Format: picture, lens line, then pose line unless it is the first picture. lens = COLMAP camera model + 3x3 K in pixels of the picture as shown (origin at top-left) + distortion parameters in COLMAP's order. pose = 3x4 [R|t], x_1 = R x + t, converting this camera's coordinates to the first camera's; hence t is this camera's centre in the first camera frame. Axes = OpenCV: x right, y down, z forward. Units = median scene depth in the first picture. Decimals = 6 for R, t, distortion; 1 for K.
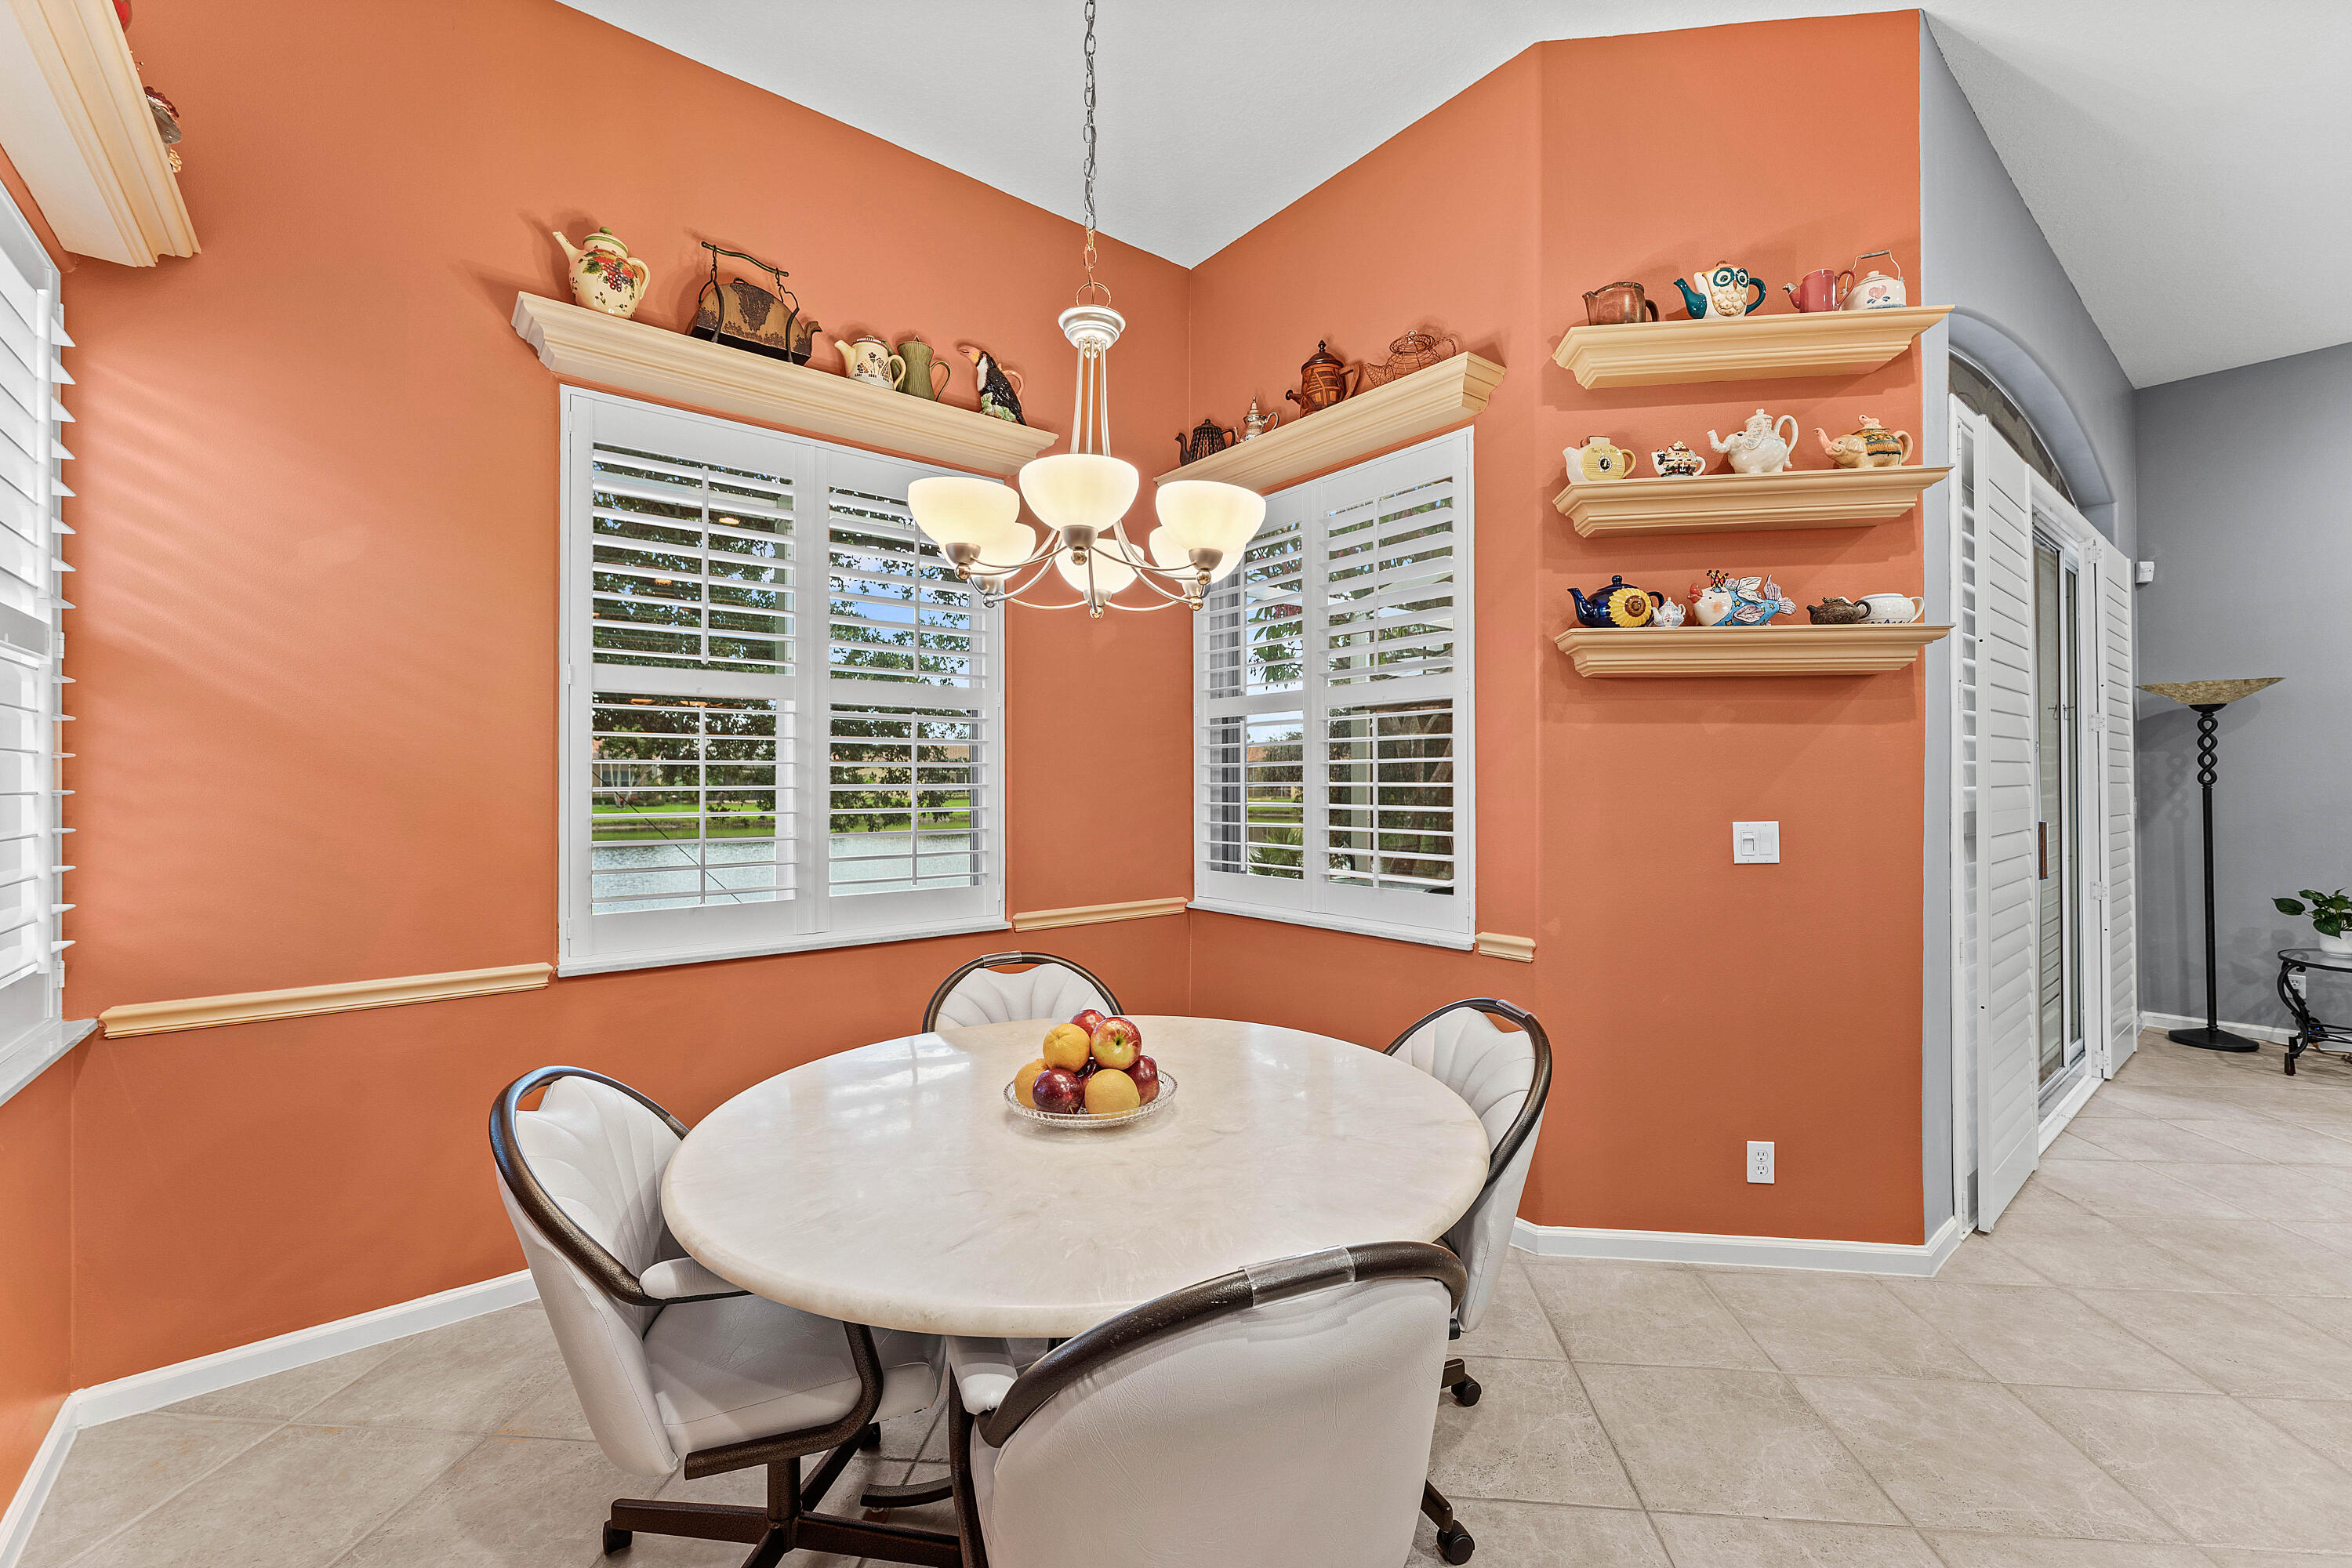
lens RADIAL K [[961.8, 0, 1160.2], [0, 961.8, 777.7], [0, 0, 1]] dist [0.000881, -0.001070]
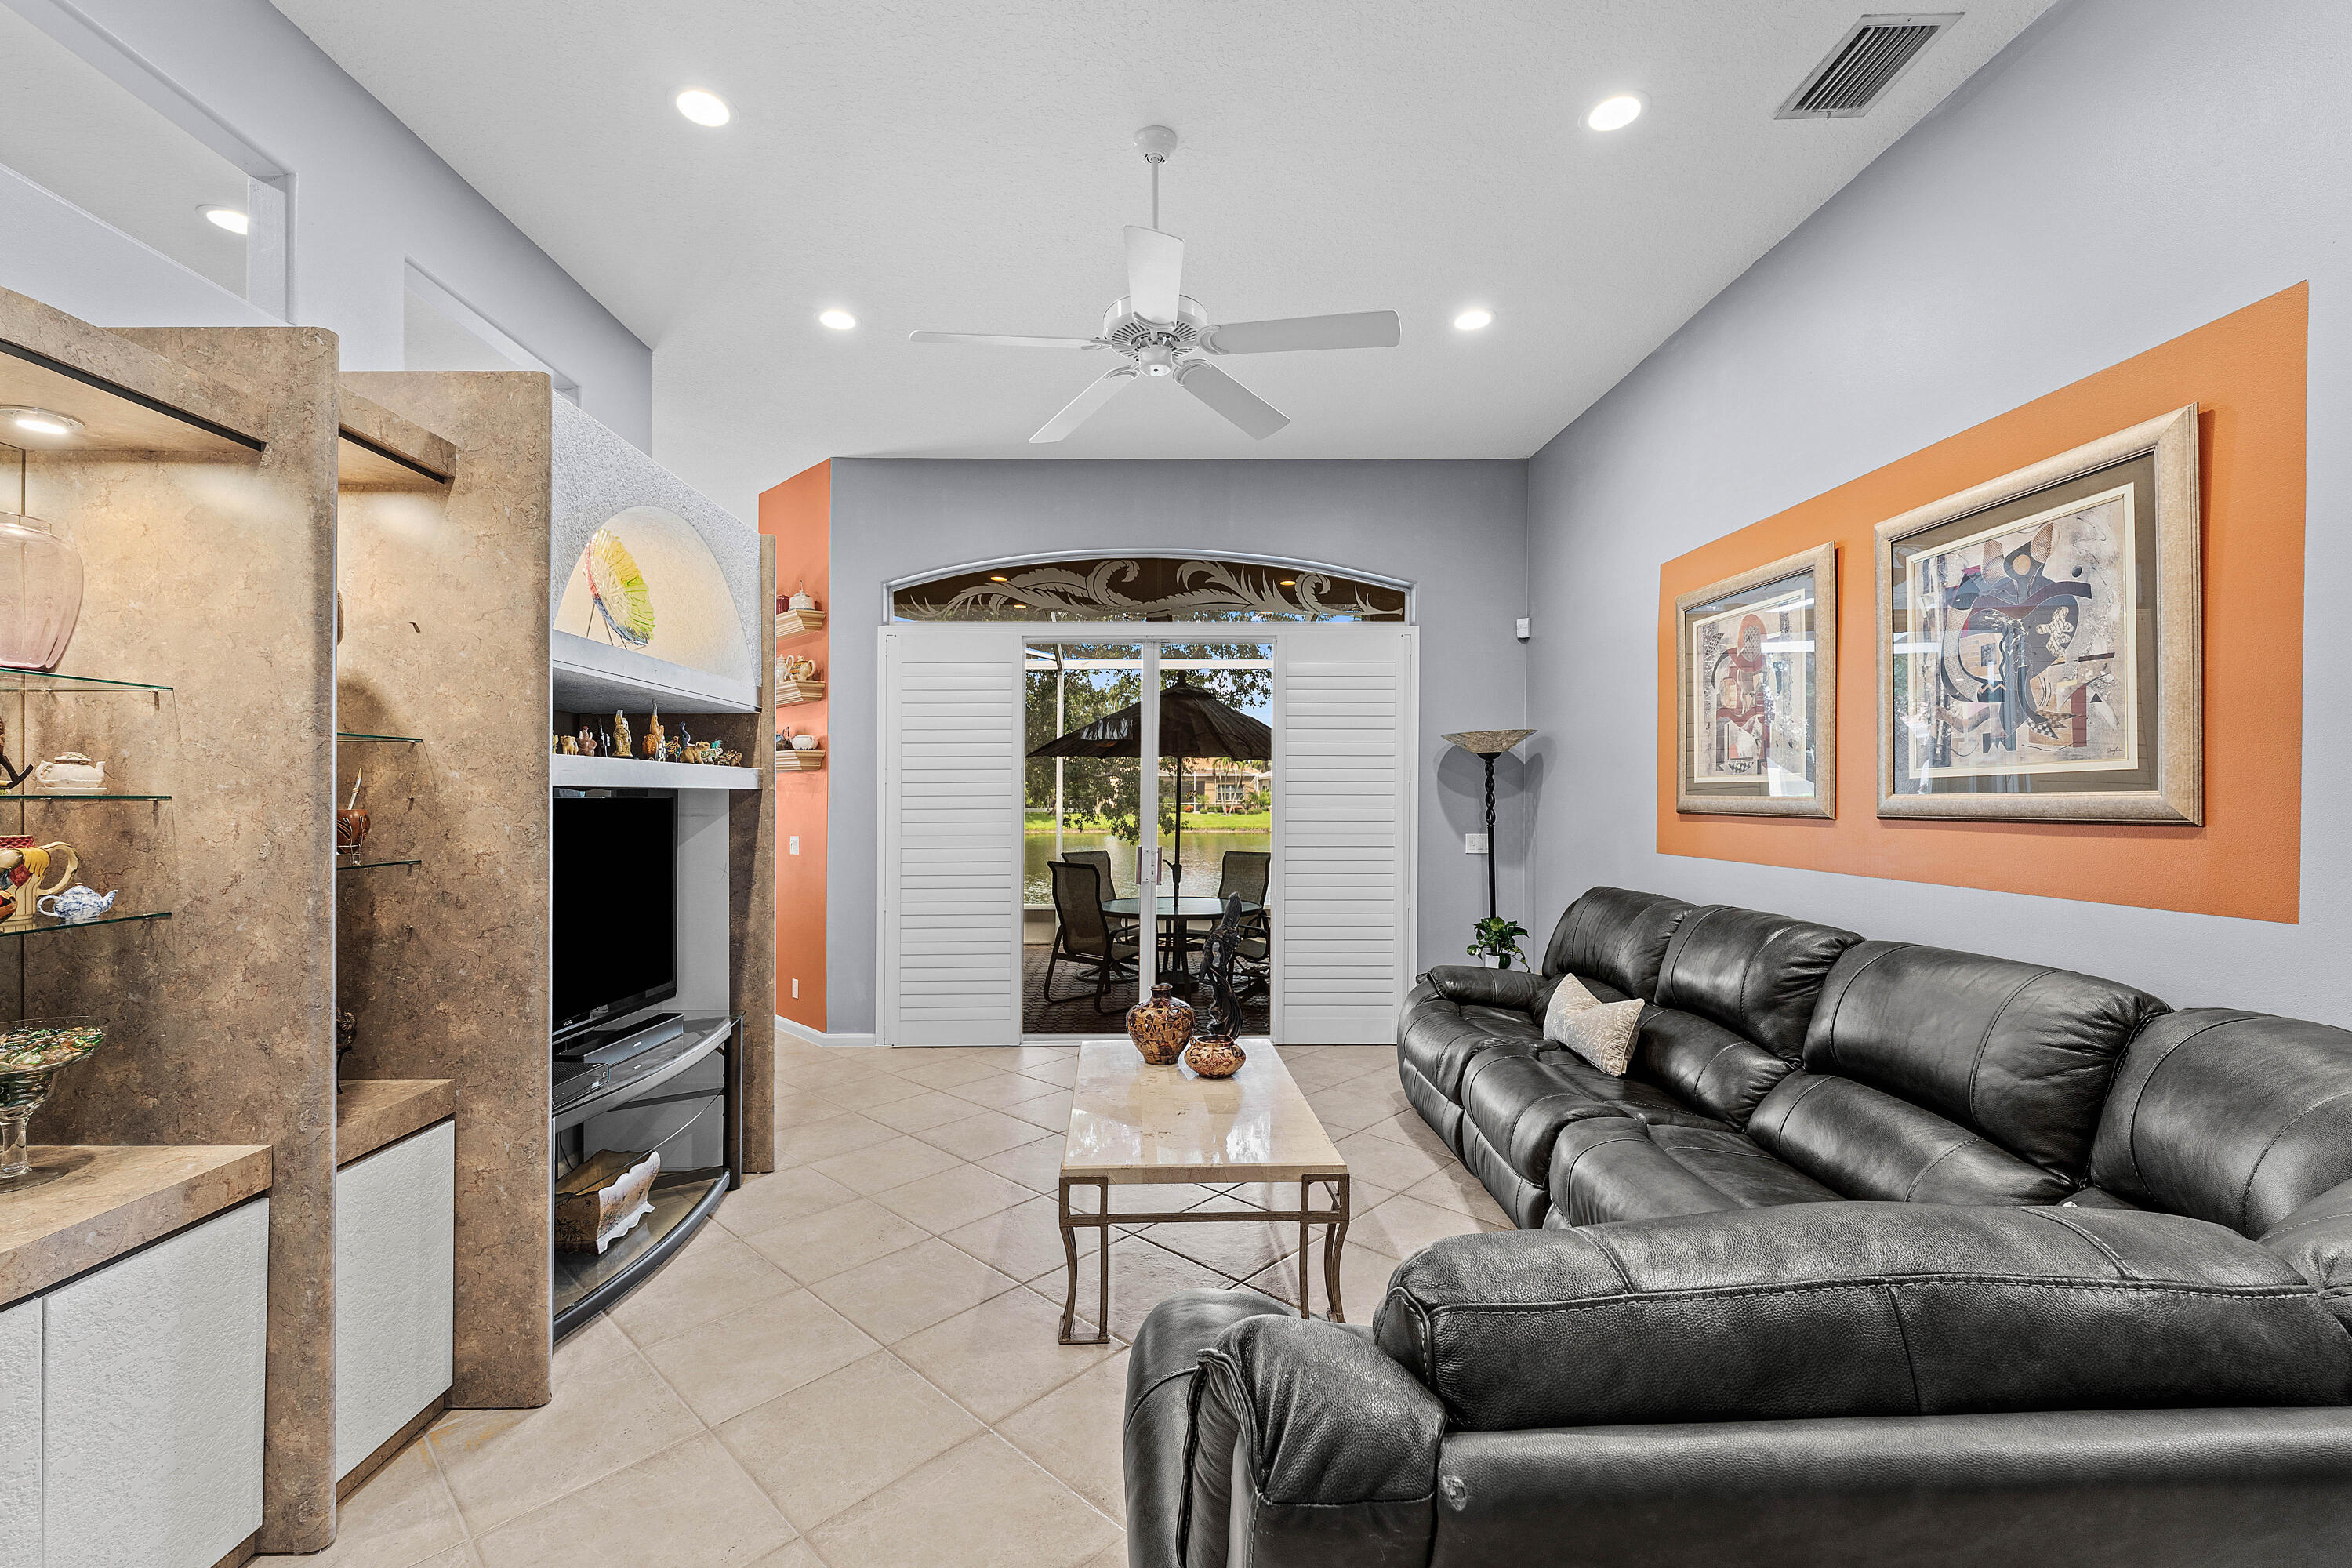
lens RADIAL K [[961.8, 0, 1145.3], [0, 961.8, 799.9], [0, 0, 1]] dist [0.000881, -0.001070]
pose [[0.782563, 0.007695, -0.622524, 2.431326], [0.003179, 0.999861, 0.016355, -0.063796], [0.622564, -0.014778, 0.782429, -0.234957]]
